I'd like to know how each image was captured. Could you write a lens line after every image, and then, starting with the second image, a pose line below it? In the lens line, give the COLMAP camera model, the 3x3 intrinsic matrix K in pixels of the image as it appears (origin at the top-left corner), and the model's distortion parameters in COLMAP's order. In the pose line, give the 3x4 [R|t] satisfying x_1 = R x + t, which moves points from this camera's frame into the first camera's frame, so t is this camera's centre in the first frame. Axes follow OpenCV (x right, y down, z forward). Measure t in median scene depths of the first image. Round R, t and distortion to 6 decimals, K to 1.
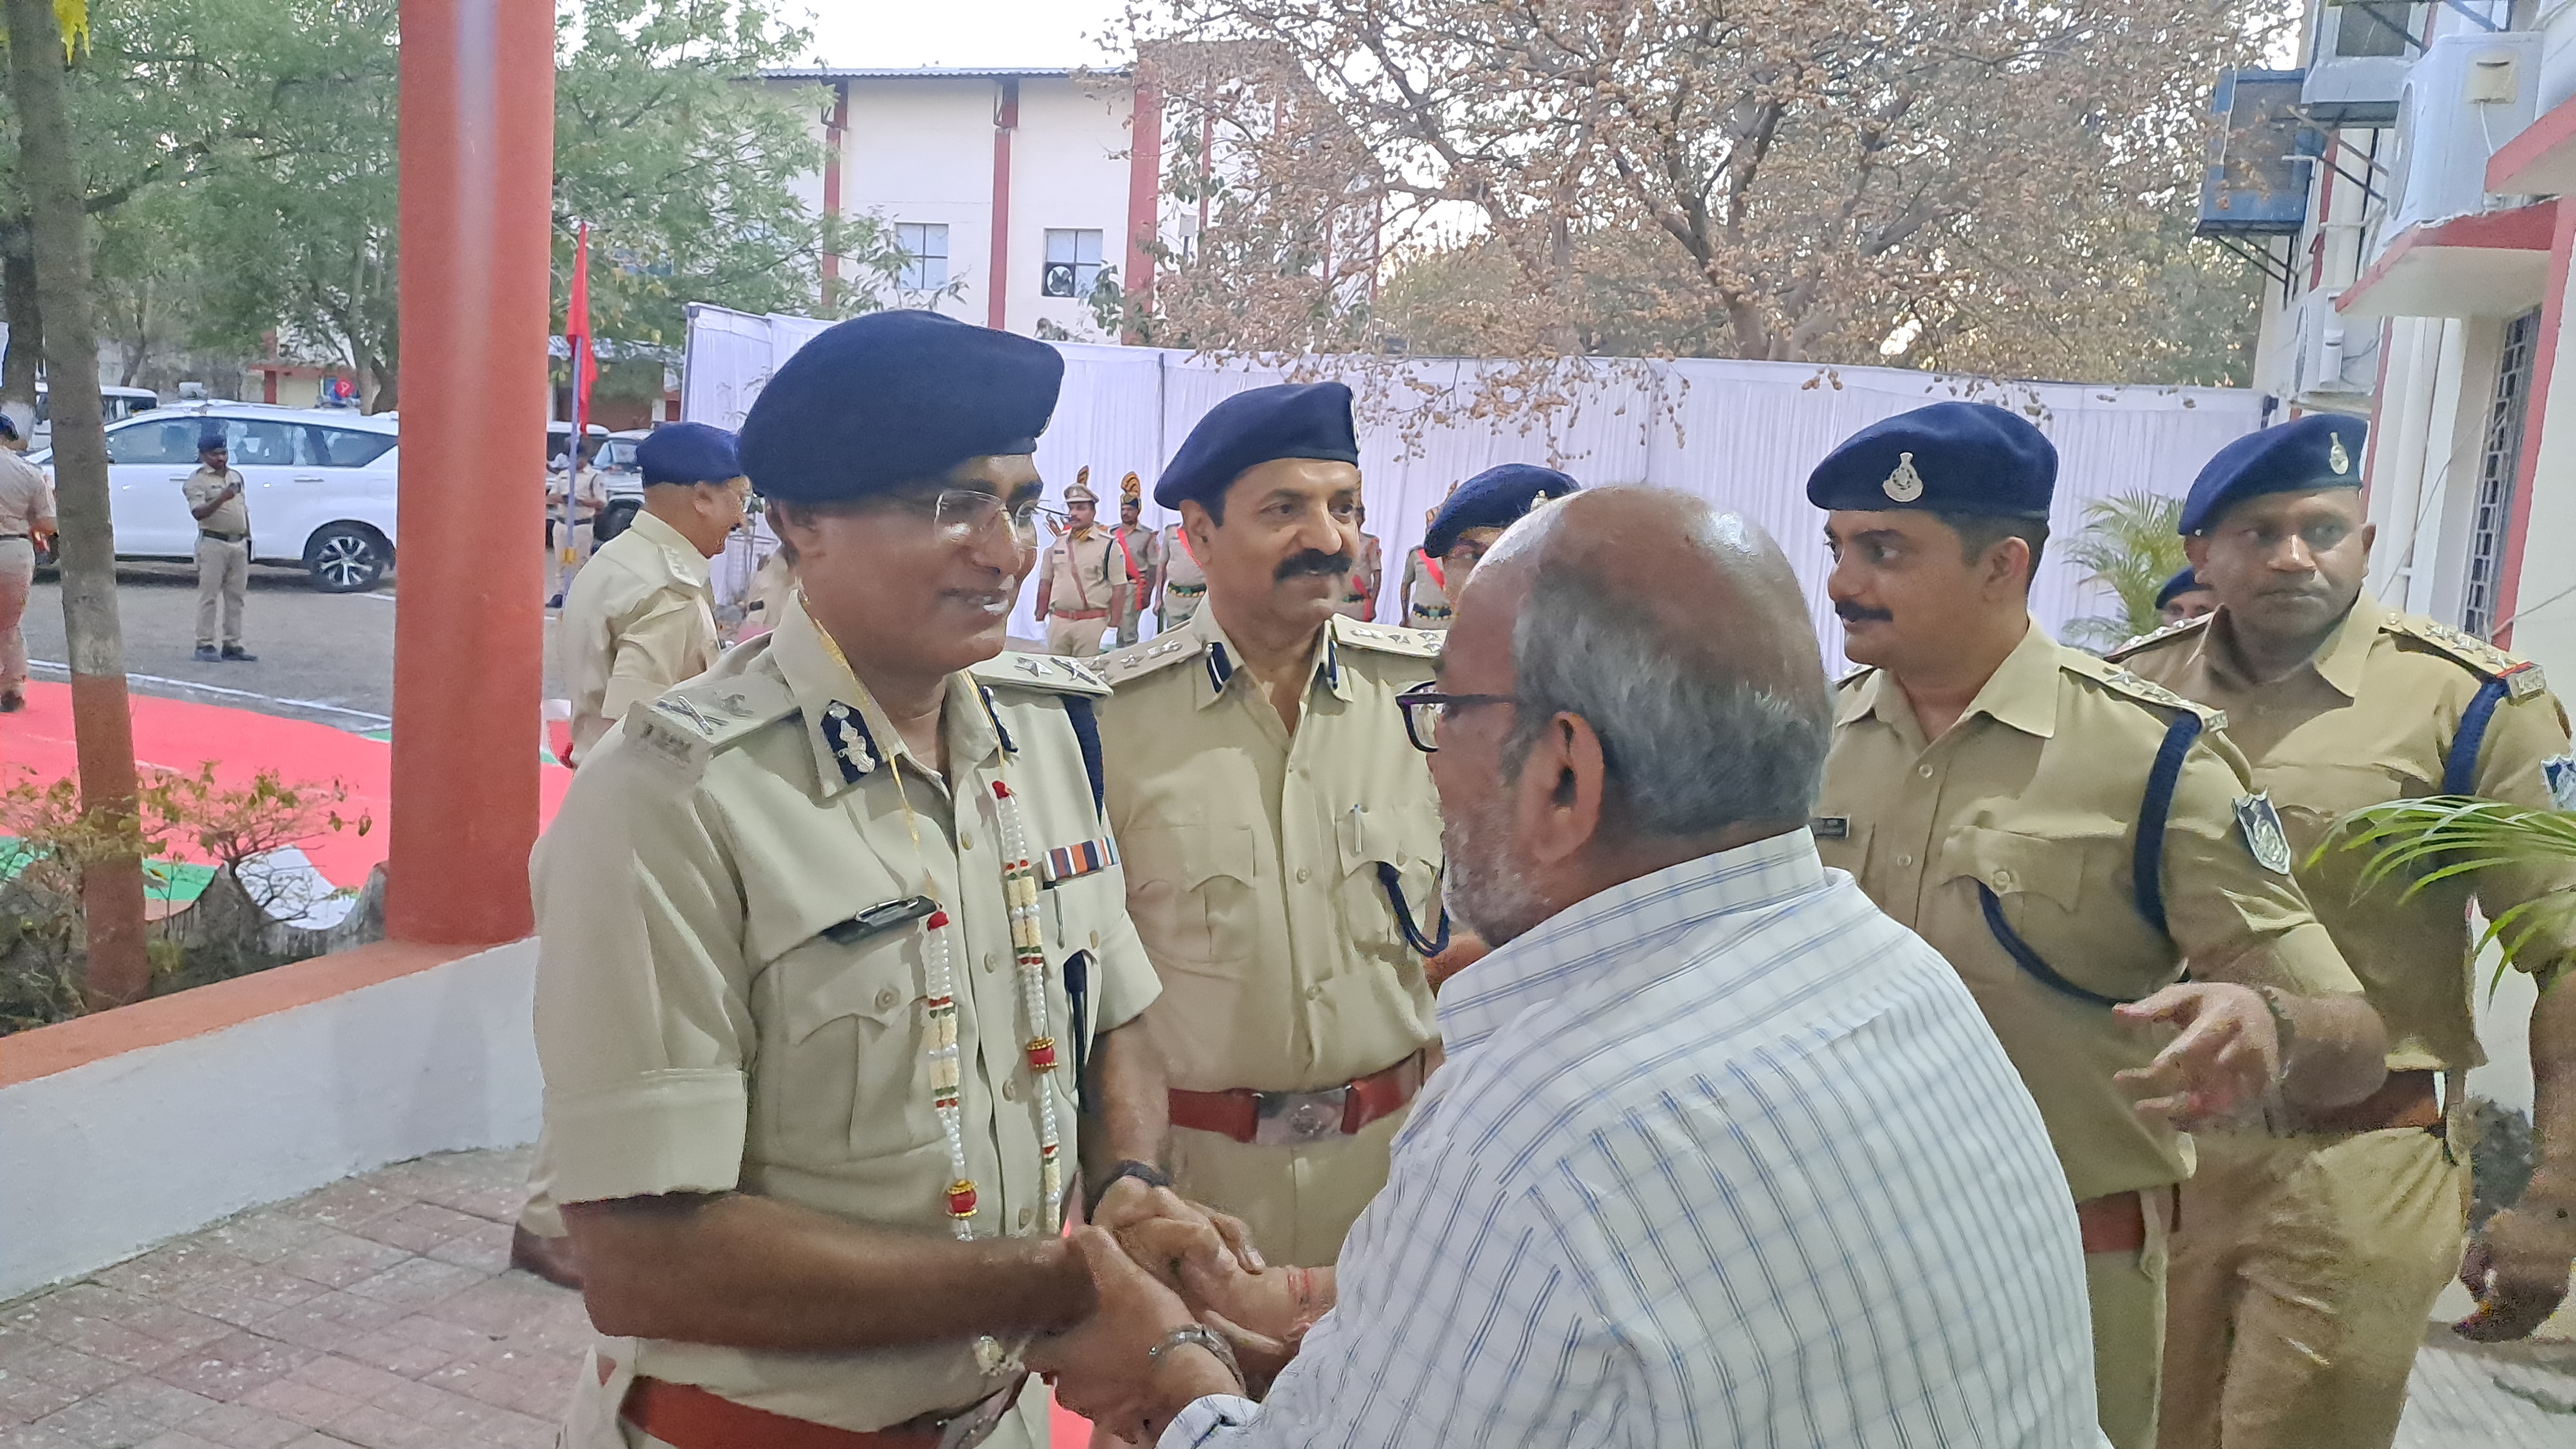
lens RADIAL K [[1920.3, 0, 1210.2], [0, 1920.3, 670.7], [0, 0, 1]] dist [0.027767, -0.023934]
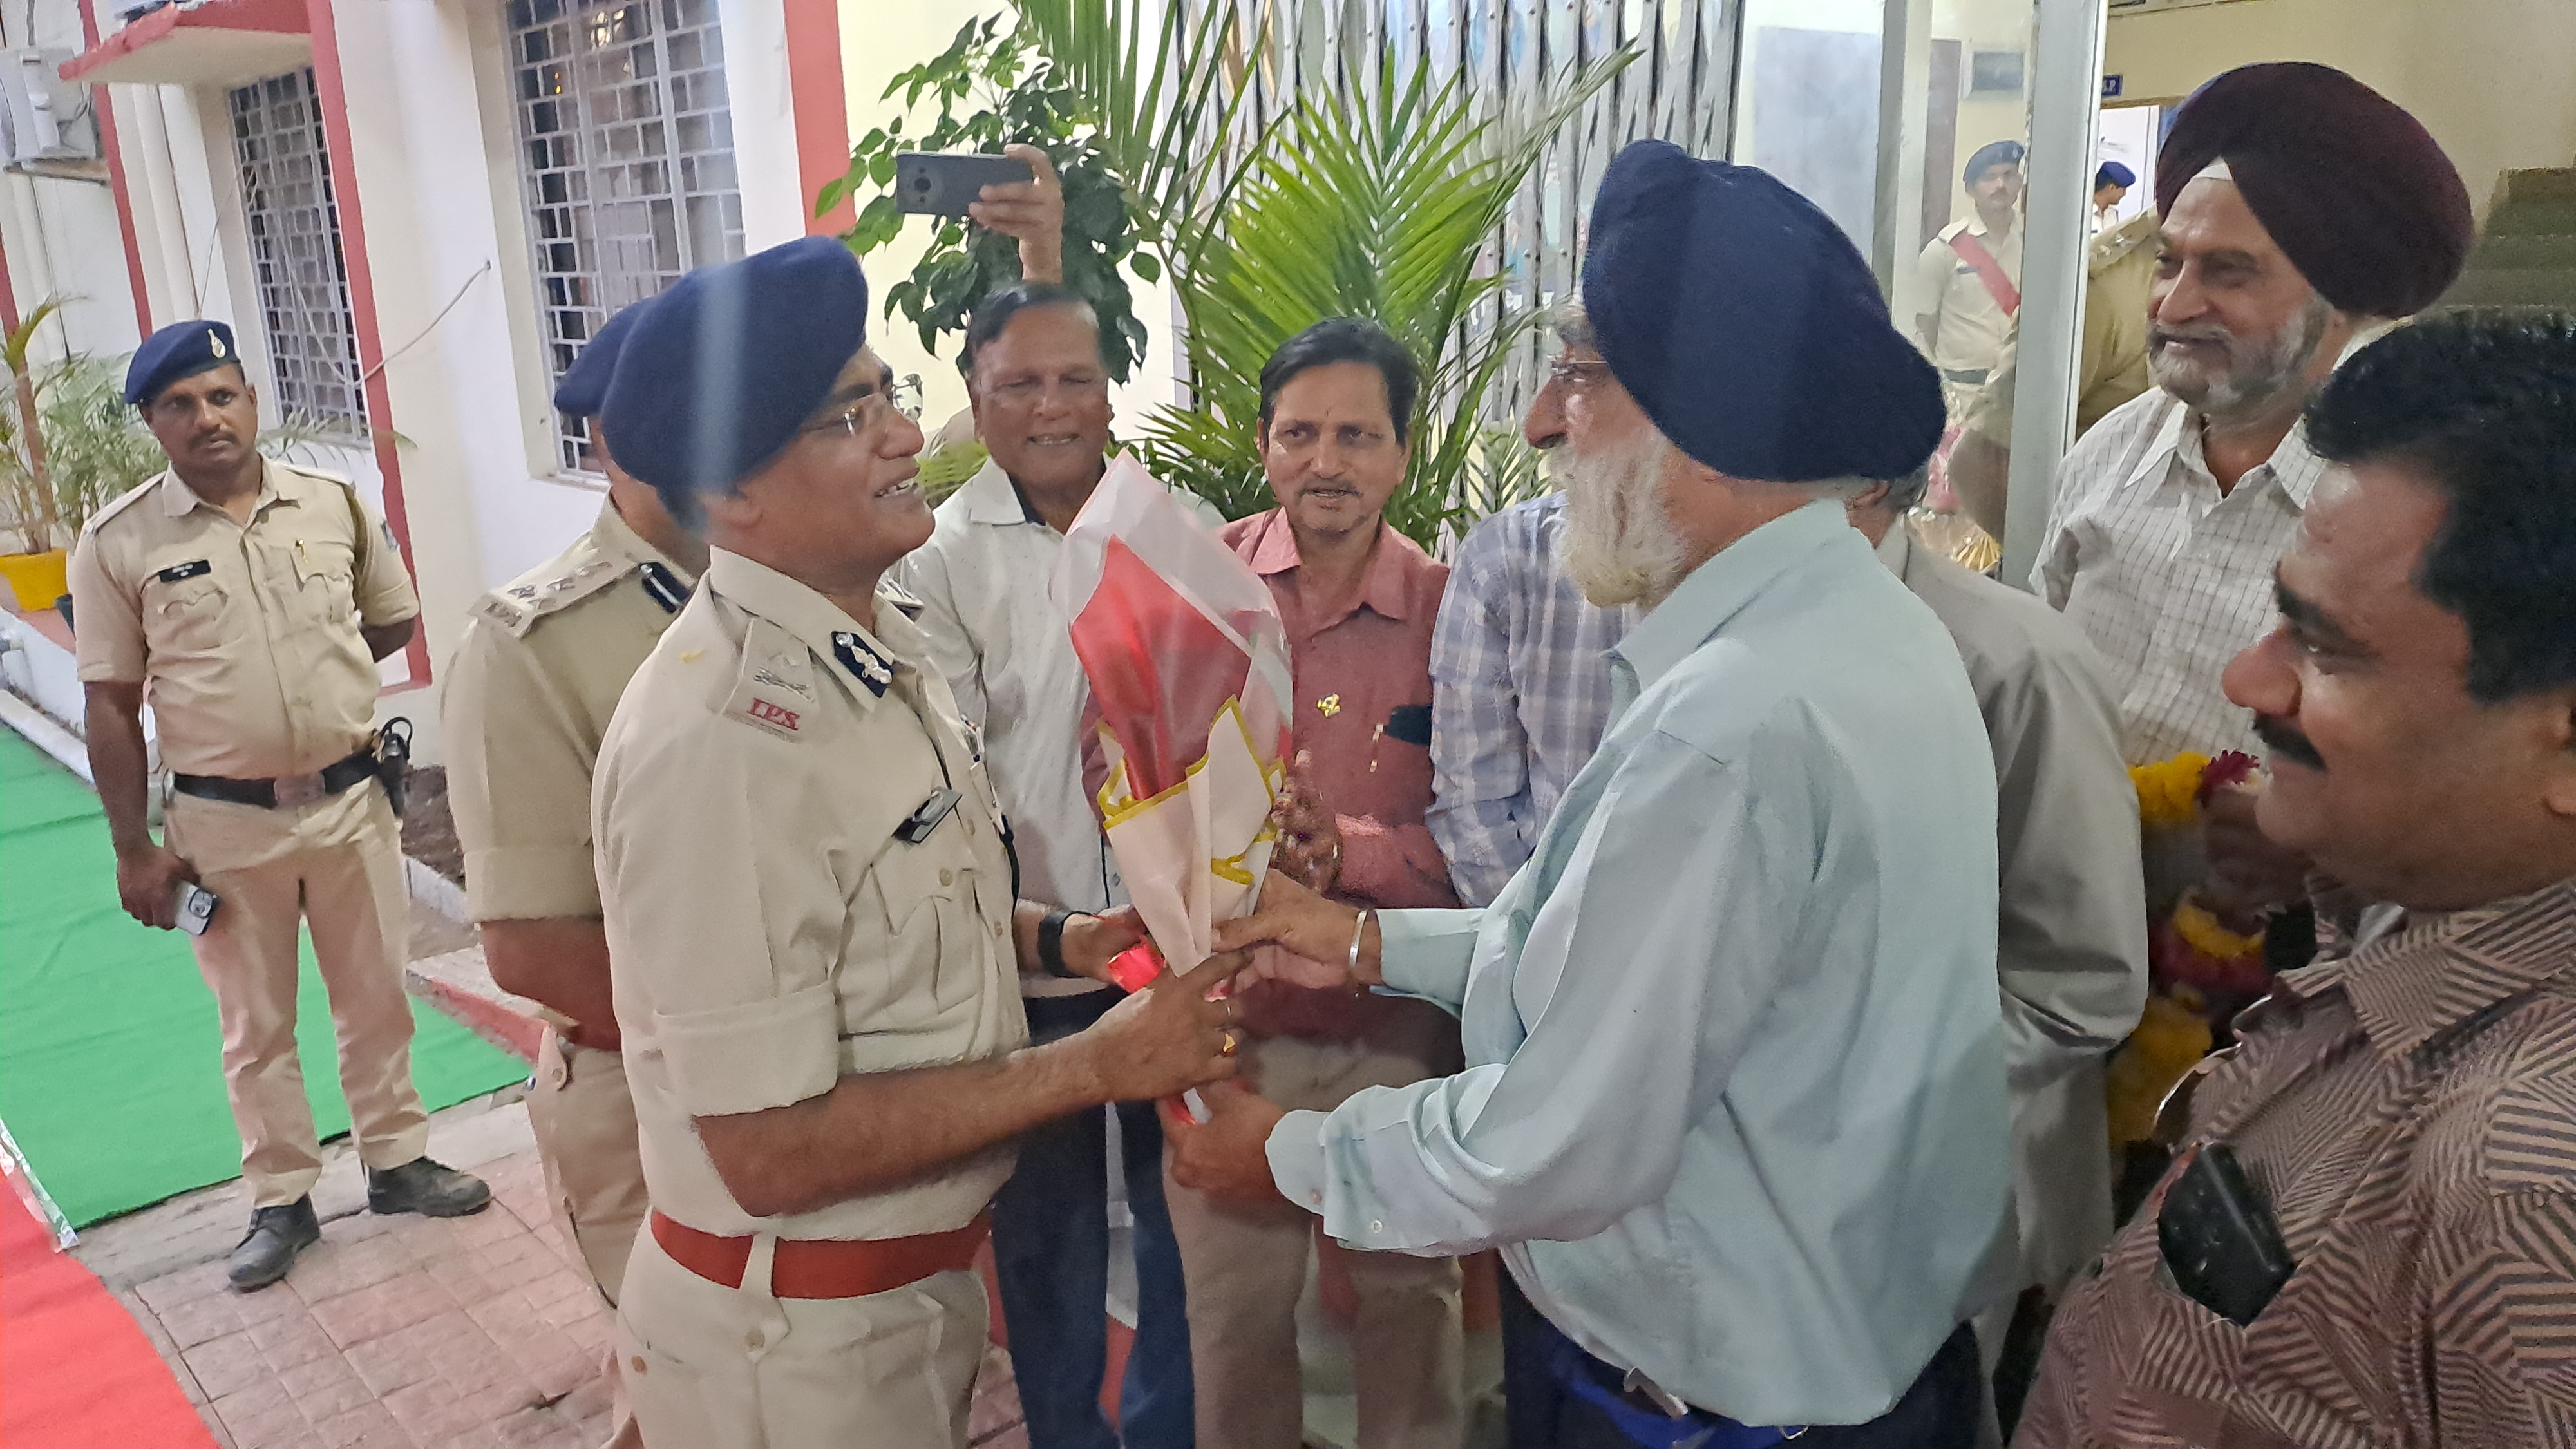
lens RADIAL K [[1920.3, 0, 1247.9], [0, 1920.3, 727.2], [0, 0, 1]] dist [0.027767, -0.023934]
pose [[0.423174, -0.299916, 0.854970, -0.123103], [0.162397, 0.953451, 0.254082, -0.022146], [-0.891376, 0.031324, 0.452181, 0.011695]]
